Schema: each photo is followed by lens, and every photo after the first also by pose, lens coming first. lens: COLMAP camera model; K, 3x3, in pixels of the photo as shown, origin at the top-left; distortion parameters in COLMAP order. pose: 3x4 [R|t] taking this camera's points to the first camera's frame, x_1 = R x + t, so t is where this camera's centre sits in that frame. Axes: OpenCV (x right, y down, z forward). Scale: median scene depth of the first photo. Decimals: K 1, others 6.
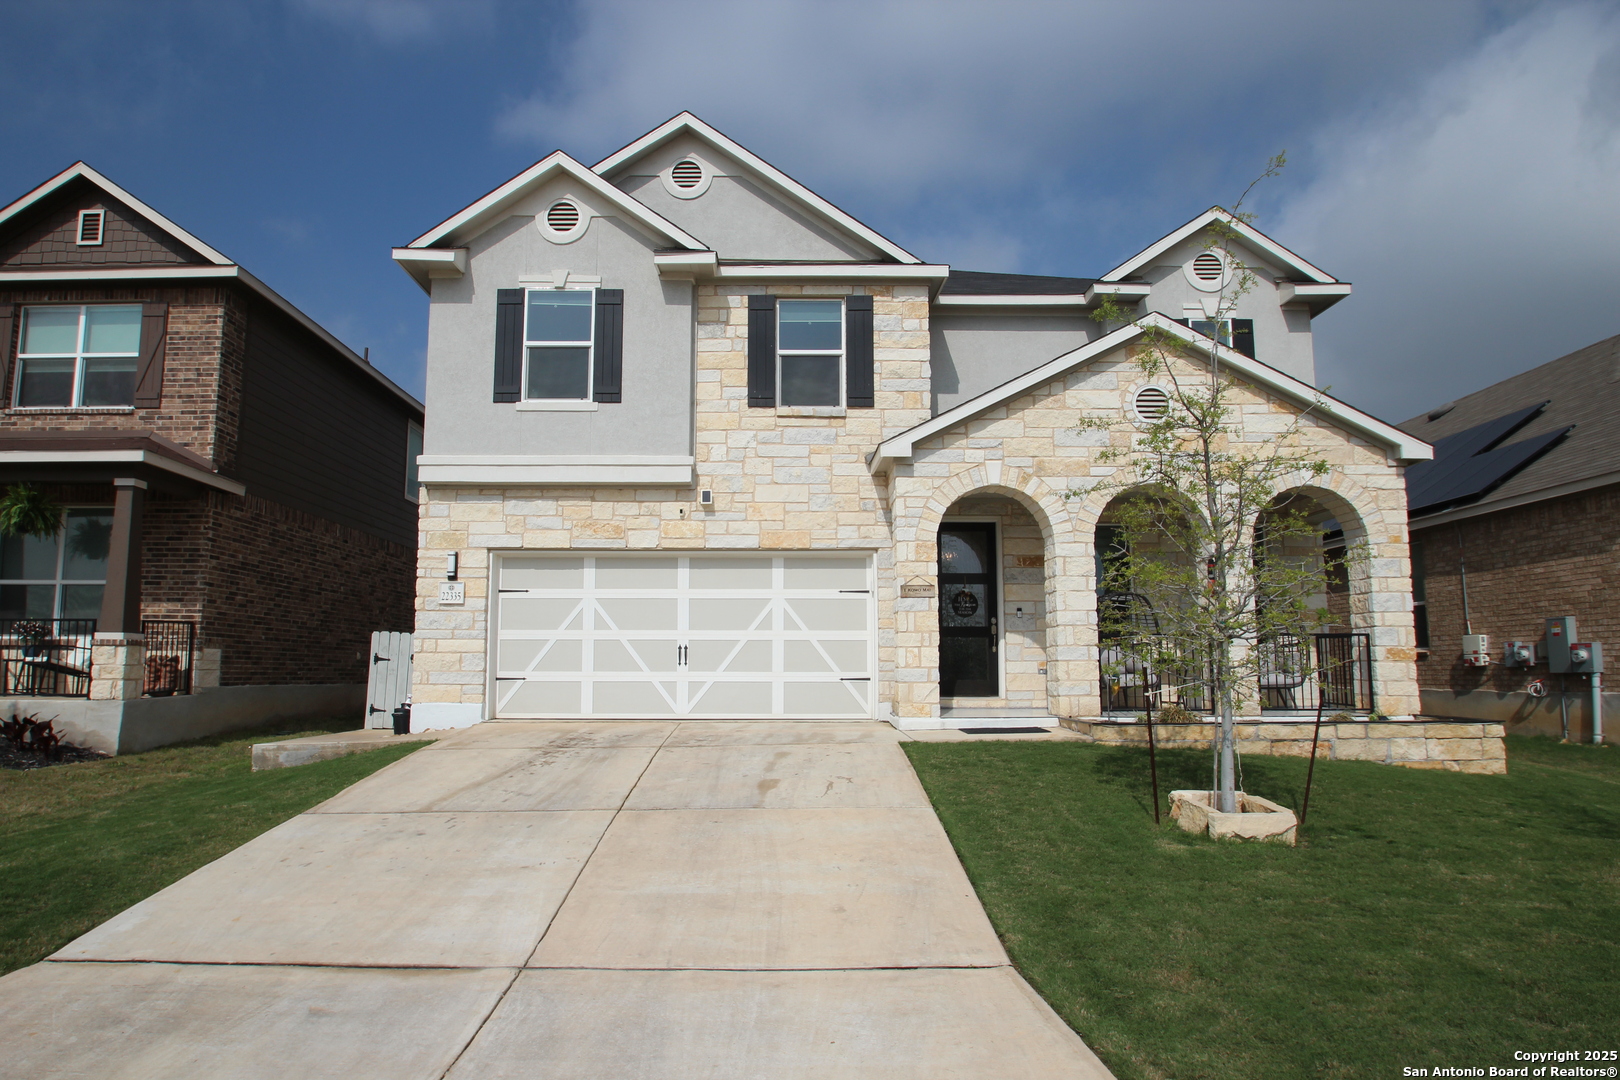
lens RADIAL K [[956.3, 0, 806.6], [0, 956.3, 557.8], [0, 0, 1]] dist [-0.000056, -0.018805]
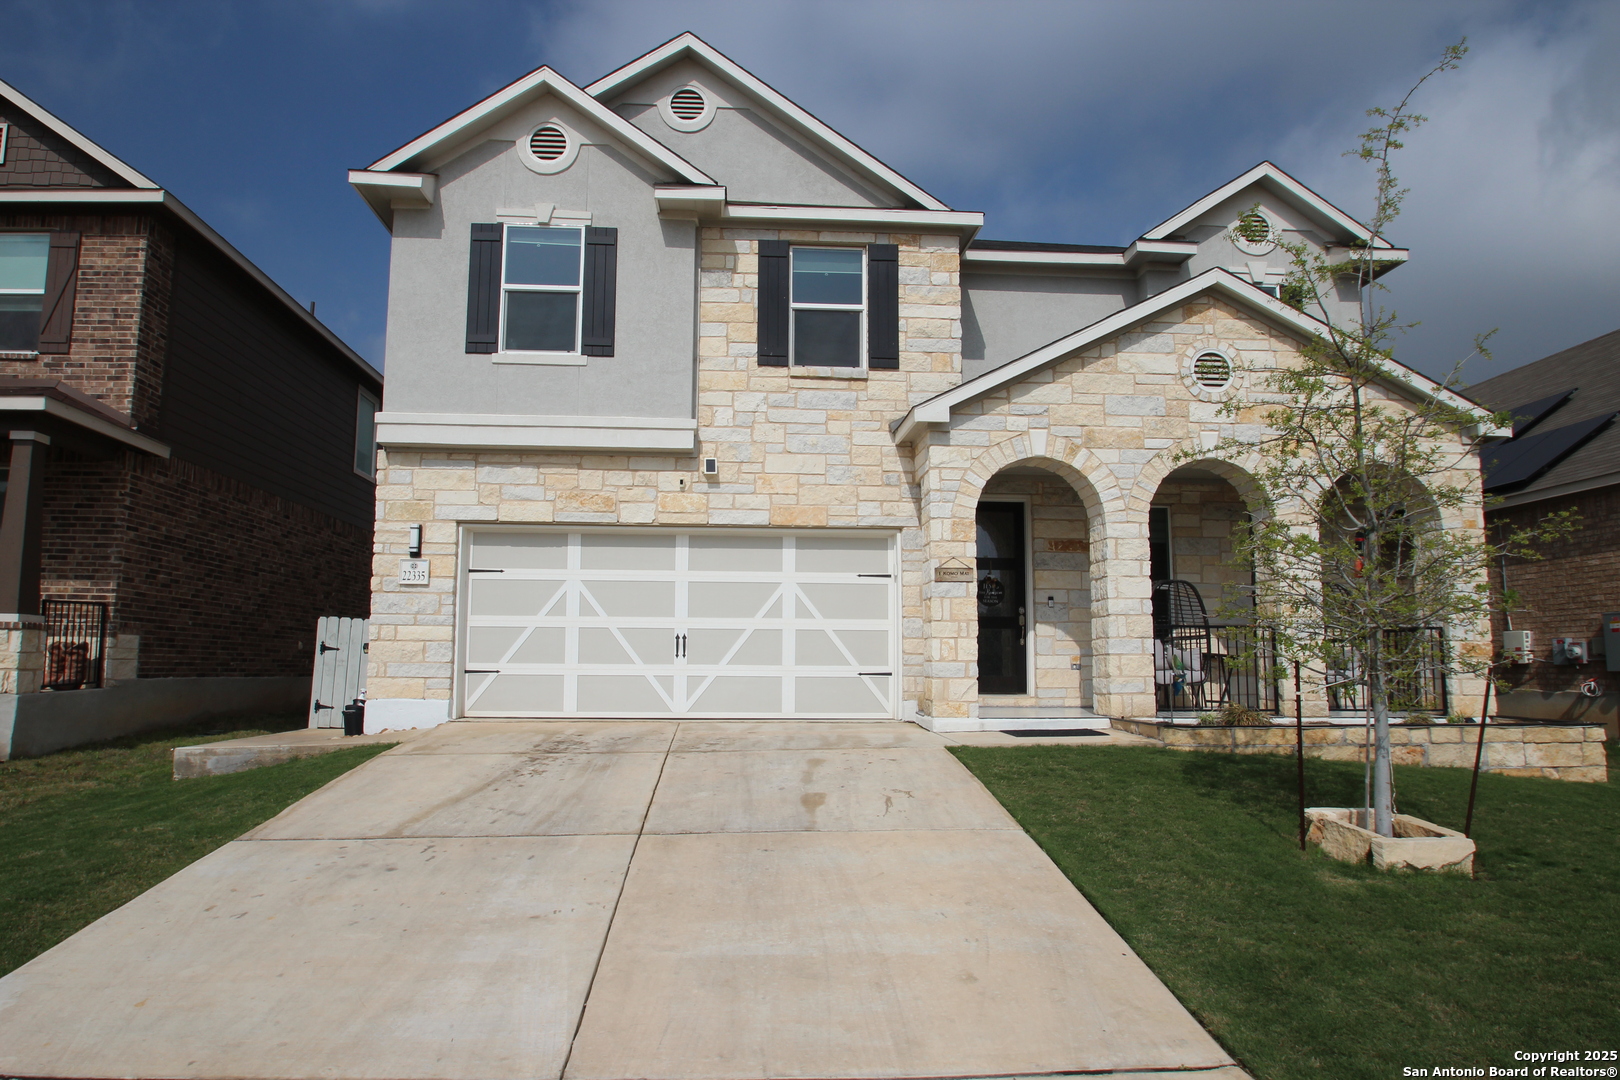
lens RADIAL K [[956.3, 0, 806.6], [0, 956.3, 557.8], [0, 0, 1]] dist [-0.000056, -0.018805]
pose [[0.998517, 0.011675, 0.053177, -0.062244], [-0.011900, 0.999922, 0.003913, 0.016059], [-0.053127, -0.004540, 0.998577, 0.116414]]
